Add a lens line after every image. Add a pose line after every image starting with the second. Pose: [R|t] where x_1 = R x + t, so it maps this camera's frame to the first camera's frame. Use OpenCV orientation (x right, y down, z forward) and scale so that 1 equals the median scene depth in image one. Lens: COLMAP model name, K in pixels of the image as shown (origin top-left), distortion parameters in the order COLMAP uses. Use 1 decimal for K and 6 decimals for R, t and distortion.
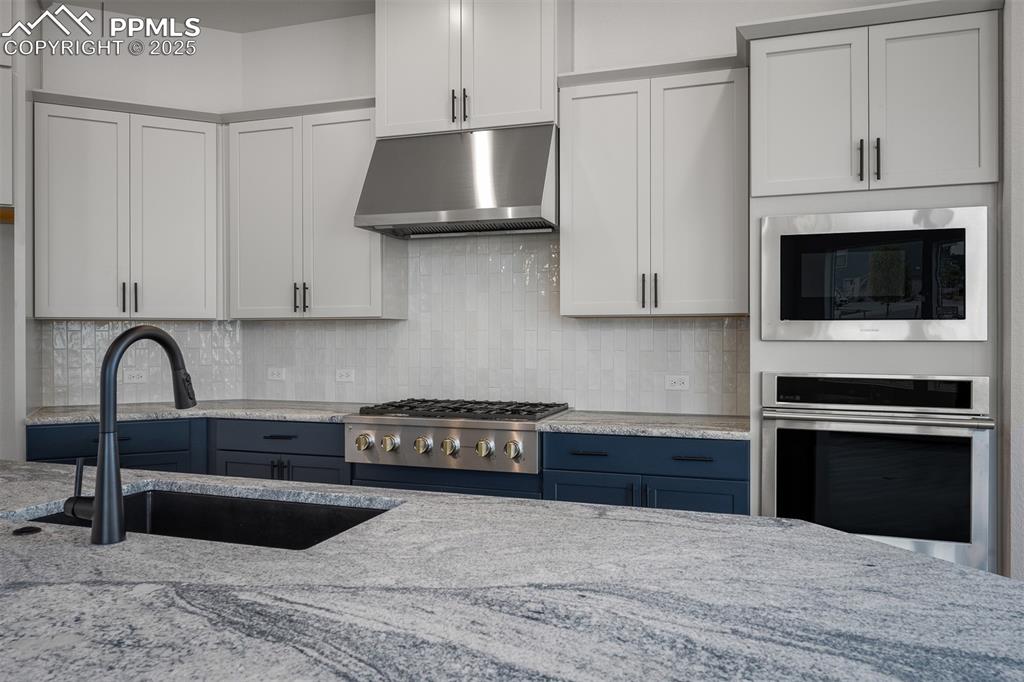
lens RADIAL K [[729.8, 0, 512.0], [0, 729.8, 337.8], [0, 0, 1]] dist [0.001557, -0.001649]
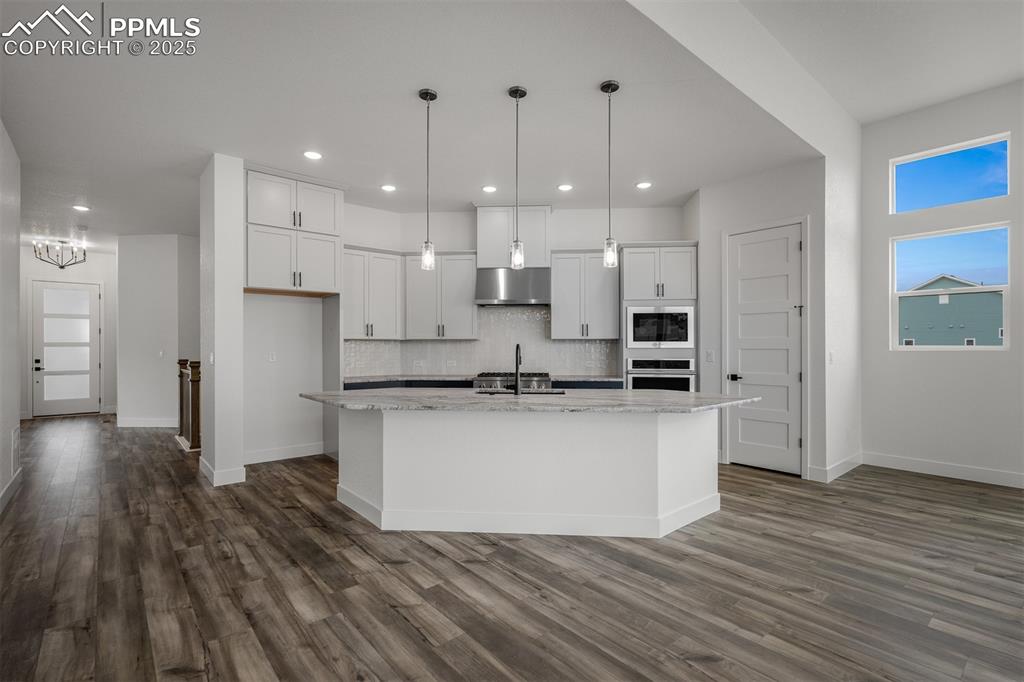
lens RADIAL K [[475.9, 0, 514.2], [0, 475.9, 345.7], [0, 0, 1]] dist [-0.002135, 0.000525]
pose [[0.970547, -0.000555, 0.240911, -0.511556], [0.001616, 0.999990, -0.004210, 0.001750], [-0.240906, 0.004475, 0.970538, -0.695142]]
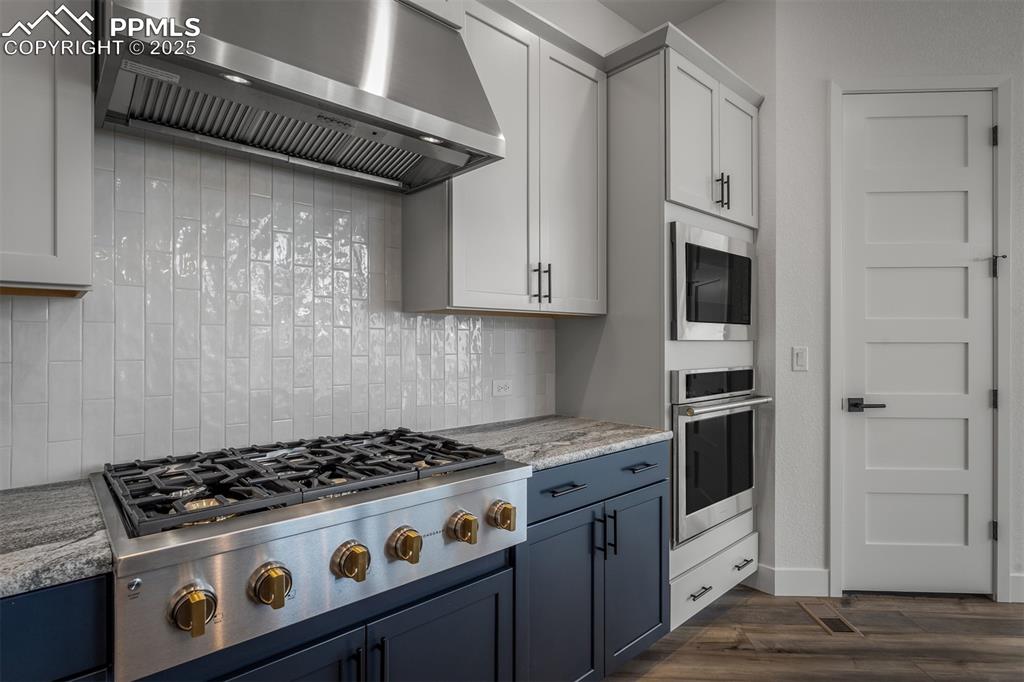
lens RADIAL K [[519.6, 0, 512.0], [0, 519.6, 341.0], [0, 0, 1]] dist [-0.002227, -0.000608]
pose [[0.496218, 0.000133, 0.868198, -0.362825], [0.002005, 0.999997, -0.001299, 0.004398], [-0.868195, 0.002386, 0.496217, 0.732833]]
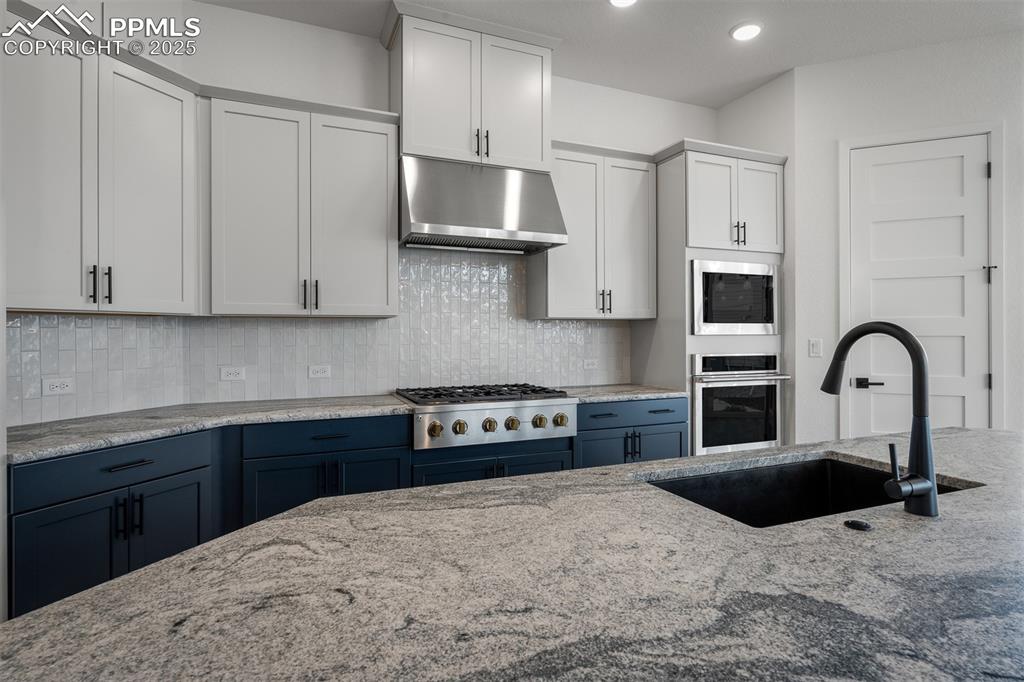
lens RADIAL K [[528.8, 0, 510.3], [0, 528.8, 331.5], [0, 0, 1]] dist [-0.000755, -0.000198]
pose [[0.758108, -0.000455, 0.652129, -0.651789], [0.004553, 0.999979, -0.004595, -0.000477], [-0.652113, 0.006452, 0.758094, 0.324300]]
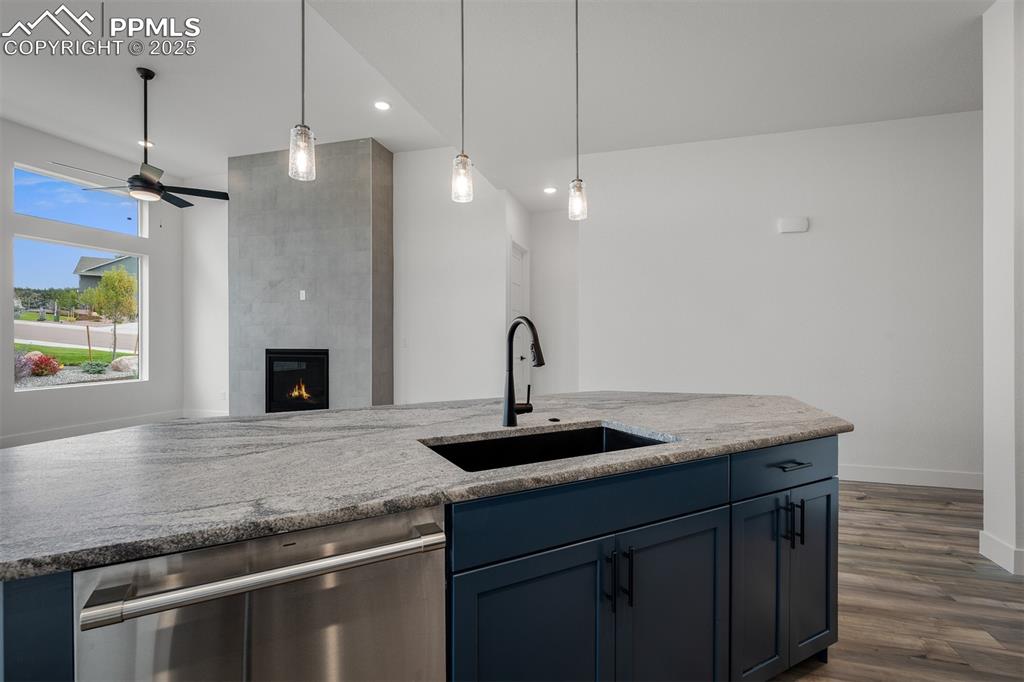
lens RADIAL K [[471.6, 0, 512.0], [0, 471.6, 341.0], [0, 0, 1]] dist [-0.001913, 0.000722]
pose [[-0.682933, 0.004192, -0.730469, 0.159682], [-0.001024, 0.999977, 0.006696, 0.015336], [0.730480, 0.005321, -0.682913, 0.779233]]
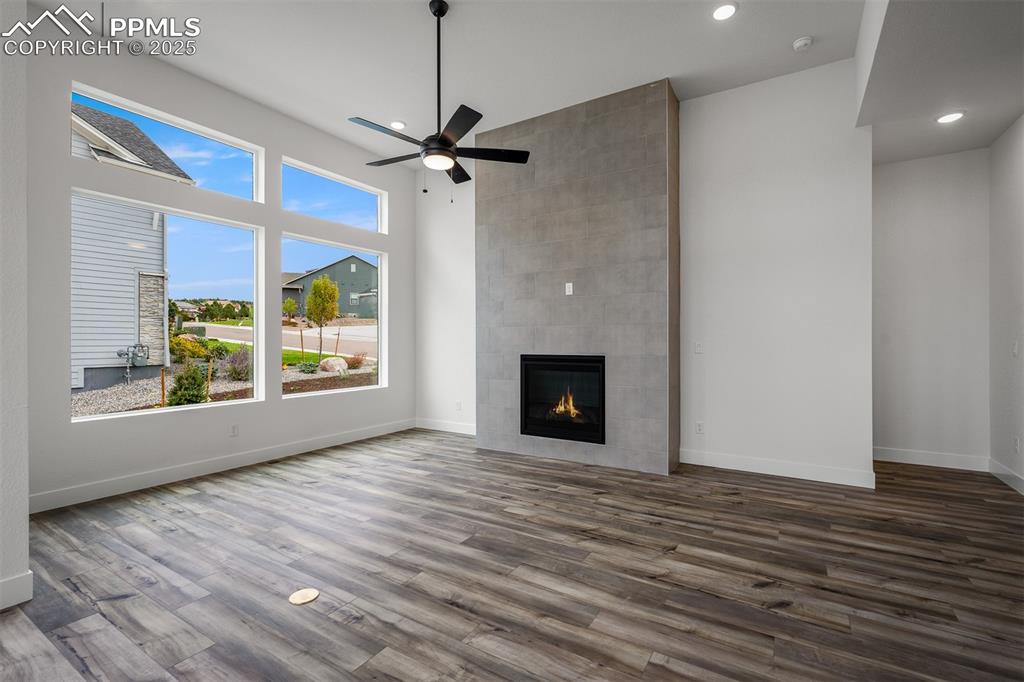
lens RADIAL K [[462.8, 0, 512.0], [0, 462.8, 341.0], [0, 0, 1]] dist [-0.004067, -0.000468]
pose [[-0.853867, 0.001336, -0.520489, 0.290452], [0.000070, 0.999997, 0.002453, 0.011098], [0.520491, 0.002058, -0.853865, 0.079923]]
